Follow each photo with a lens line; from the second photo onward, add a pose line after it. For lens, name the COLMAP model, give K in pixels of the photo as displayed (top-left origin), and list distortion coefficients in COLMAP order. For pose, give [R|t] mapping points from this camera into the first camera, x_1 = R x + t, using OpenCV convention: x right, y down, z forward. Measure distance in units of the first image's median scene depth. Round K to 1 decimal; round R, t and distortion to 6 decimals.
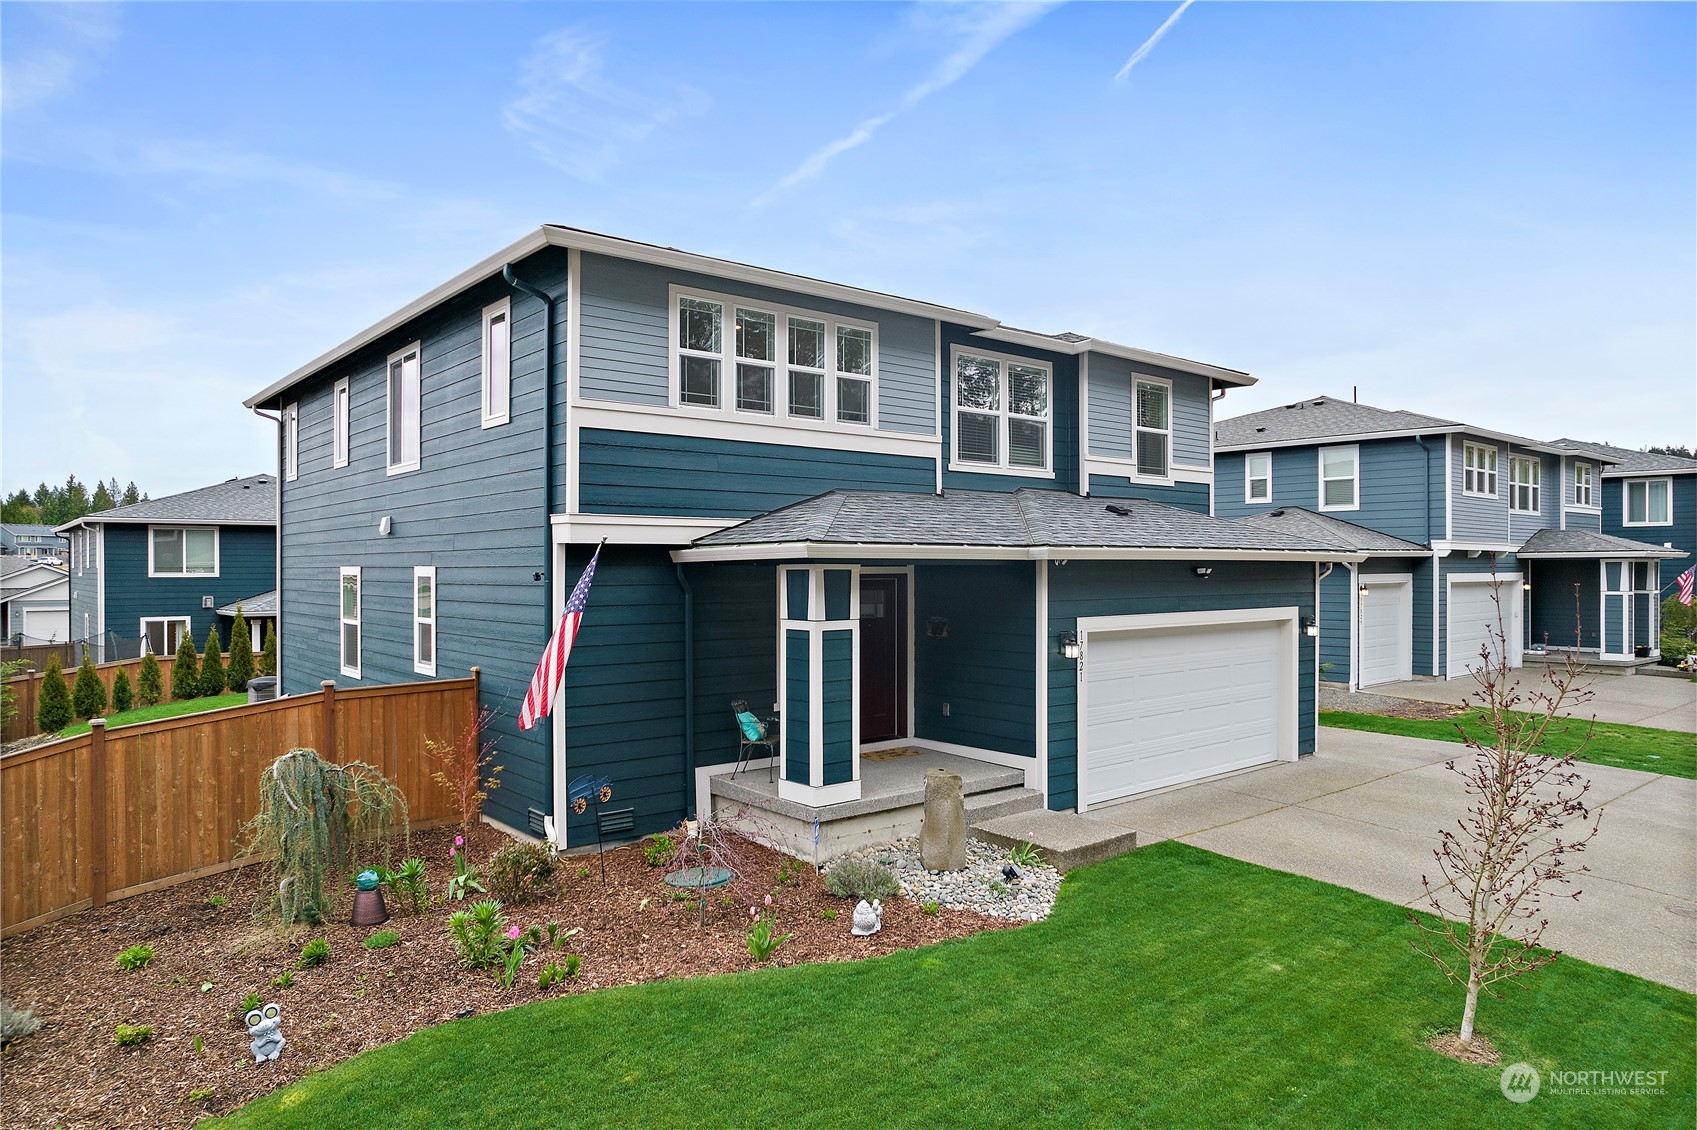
lens RADIAL K [[1096.0, 0, 848.5], [0, 1096.0, 565.0], [0, 0, 1]] dist [-0.071052, 0.073151]
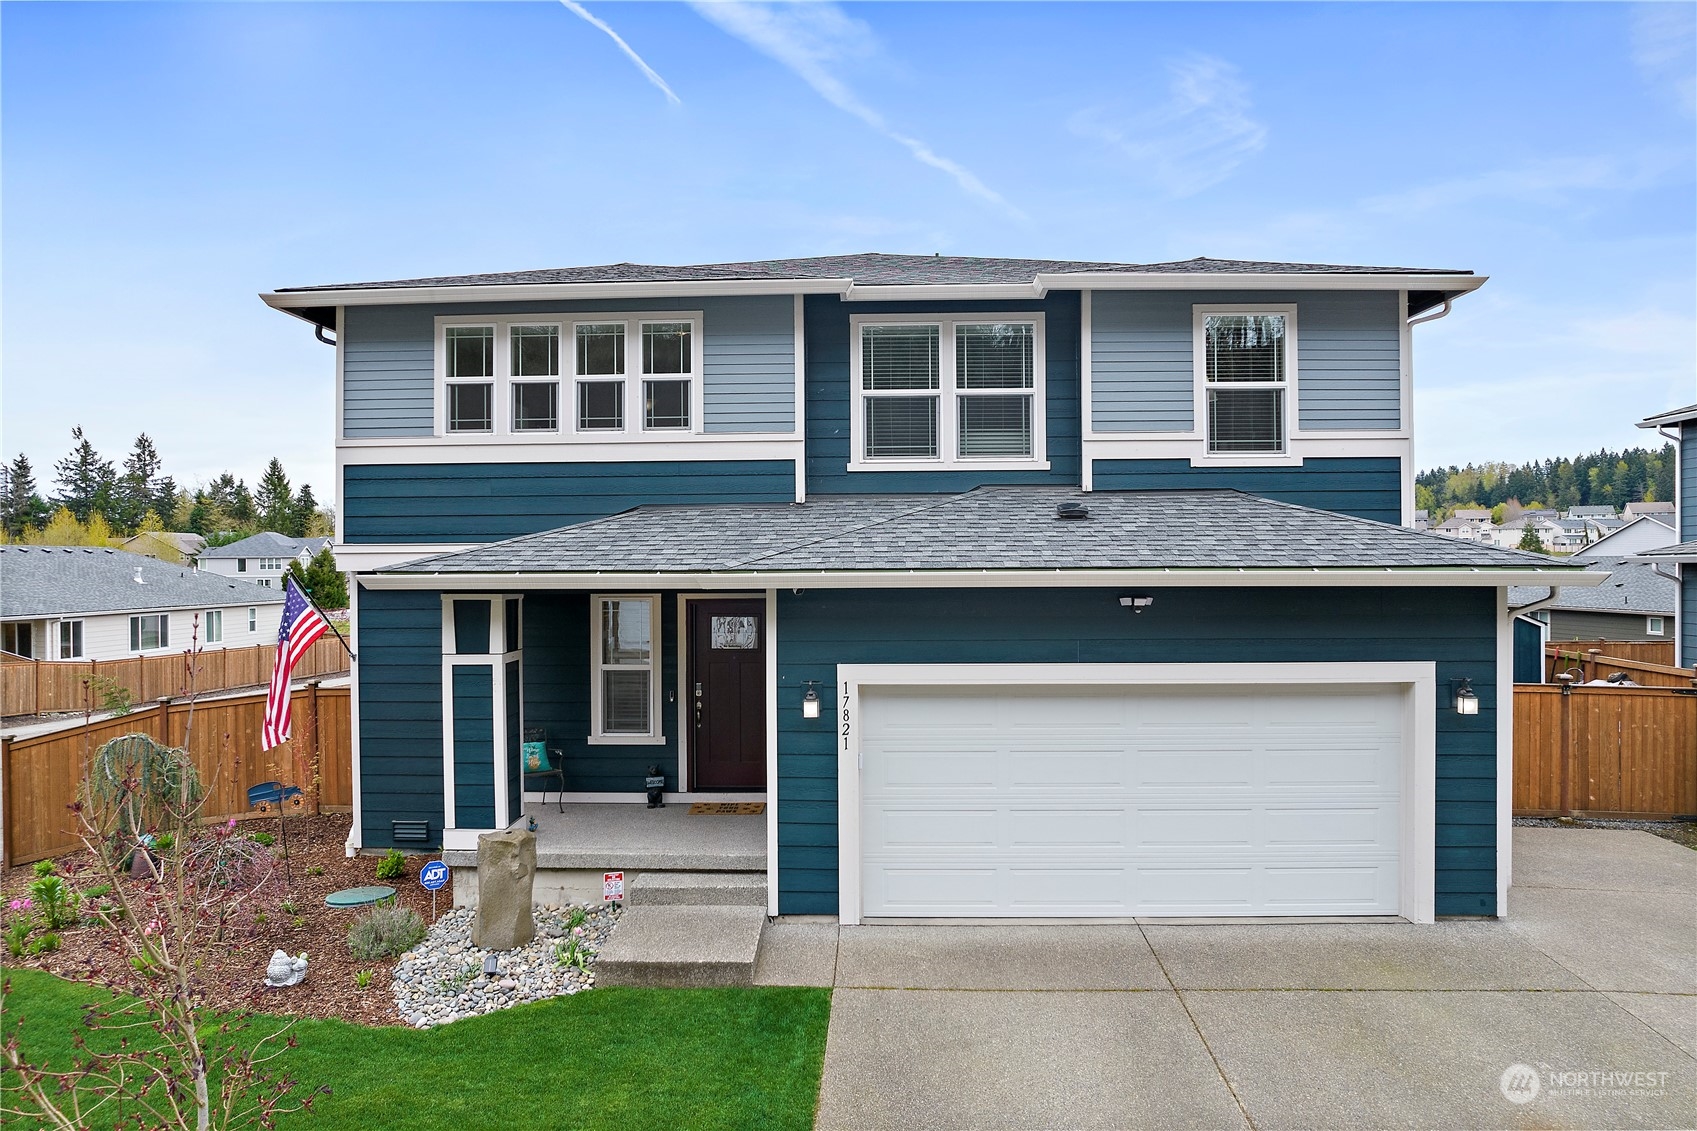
lens RADIAL K [[1096.0, 0, 848.5], [0, 1096.0, 565.5], [0, 0, 1]] dist [-0.071052, 0.073151]
pose [[0.741809, 0.000271, -0.670611, 0.714959], [0.006747, 0.999946, 0.007868, -0.025639], [0.670577, -0.010361, 0.741767, 0.444683]]
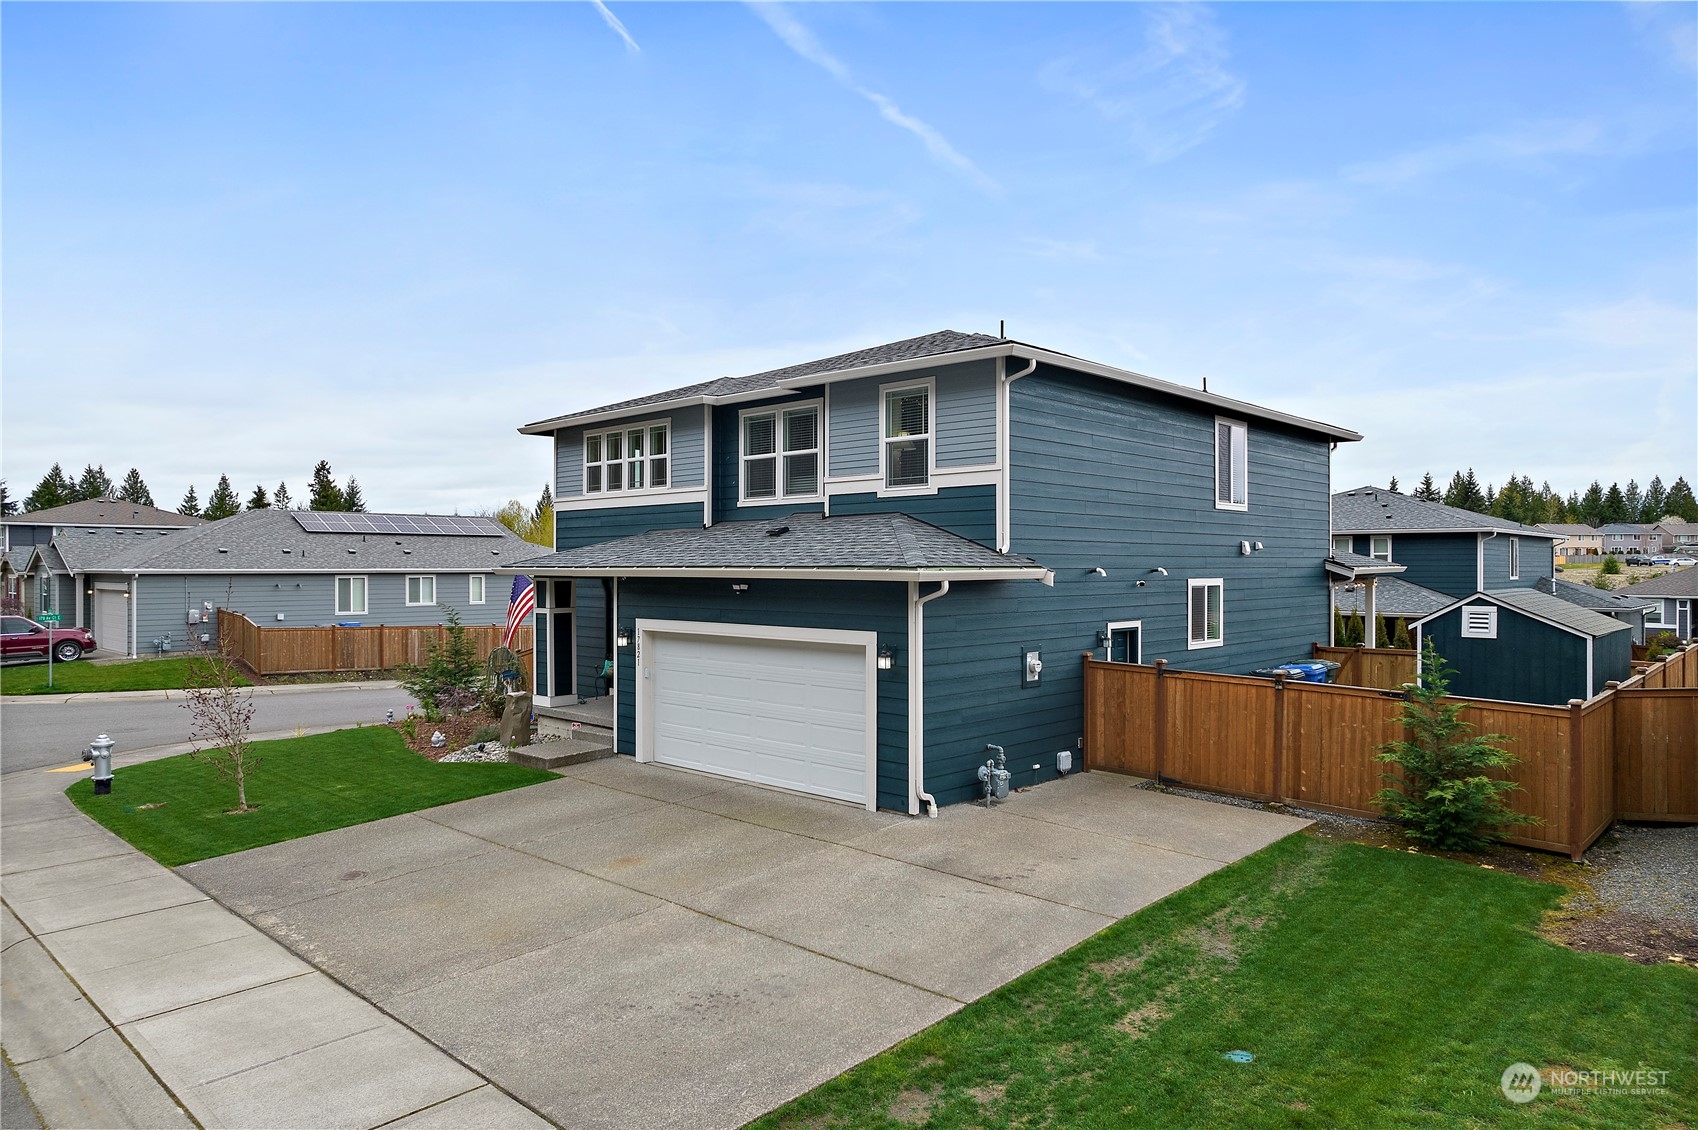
lens RADIAL K [[1096.6, 0, 849.0], [0, 1096.6, 565.0], [0, 0, 1]] dist [-0.071052, 0.073151]
pose [[0.112545, 0.001482, -0.993646, 1.593419], [0.003590, 0.999992, 0.001898, -0.020760], [0.993640, -0.003781, 0.112539, 1.104560]]
